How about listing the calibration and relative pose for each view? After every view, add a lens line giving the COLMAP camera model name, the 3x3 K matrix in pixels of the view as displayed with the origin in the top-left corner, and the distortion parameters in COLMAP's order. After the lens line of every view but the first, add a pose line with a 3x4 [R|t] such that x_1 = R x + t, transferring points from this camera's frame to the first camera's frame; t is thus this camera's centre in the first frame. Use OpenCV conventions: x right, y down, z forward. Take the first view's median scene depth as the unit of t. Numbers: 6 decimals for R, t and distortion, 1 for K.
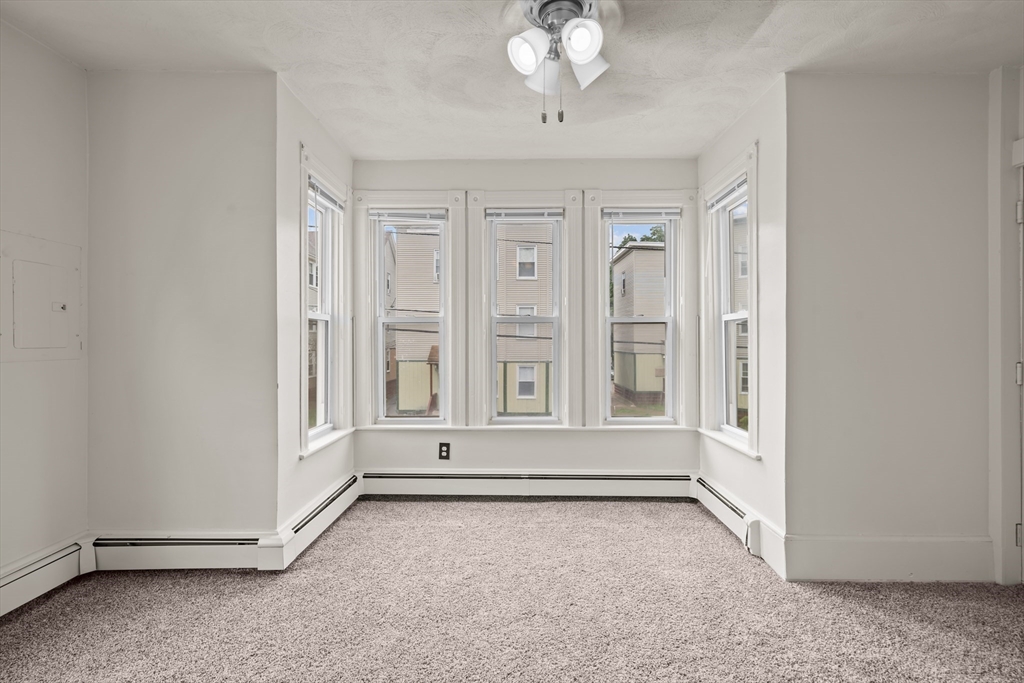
lens RADIAL K [[466.4, 0, 538.0], [0, 466.4, 337.0], [0, 0, 1]] dist [0.008048, 0.002081]
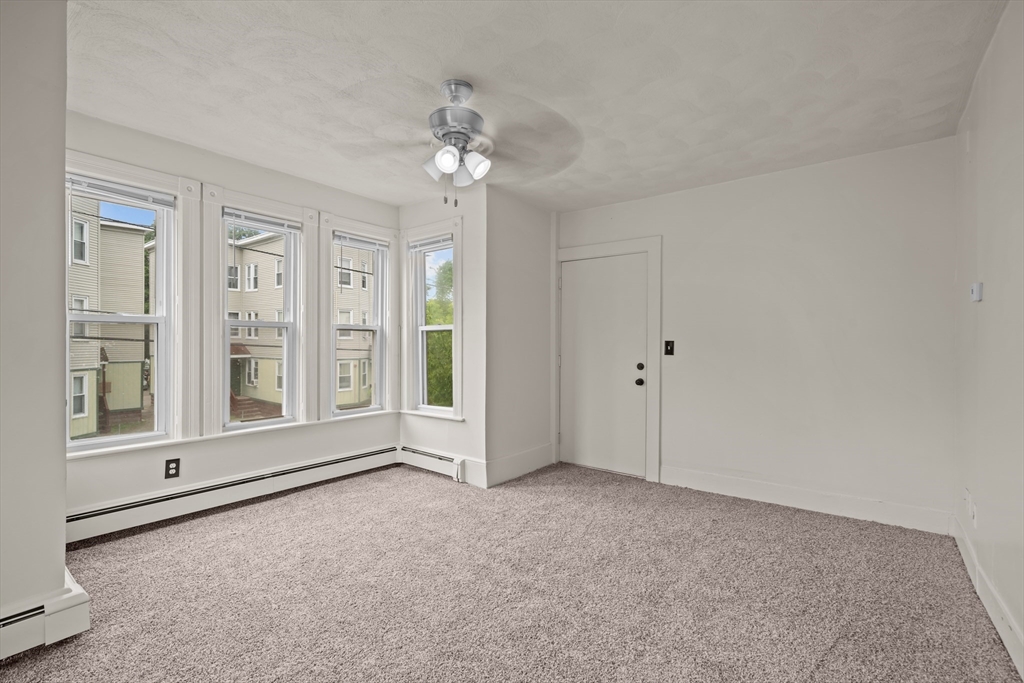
lens RADIAL K [[434.2, 0, 501.9], [0, 434.2, 346.5], [0, 0, 1]] dist [-0.021104, 0.000249]
pose [[0.619657, -0.001036, 0.784872, -0.455927], [-0.006969, 0.999952, 0.006822, 0.001994], [-0.784842, -0.009697, 0.619620, 0.004137]]
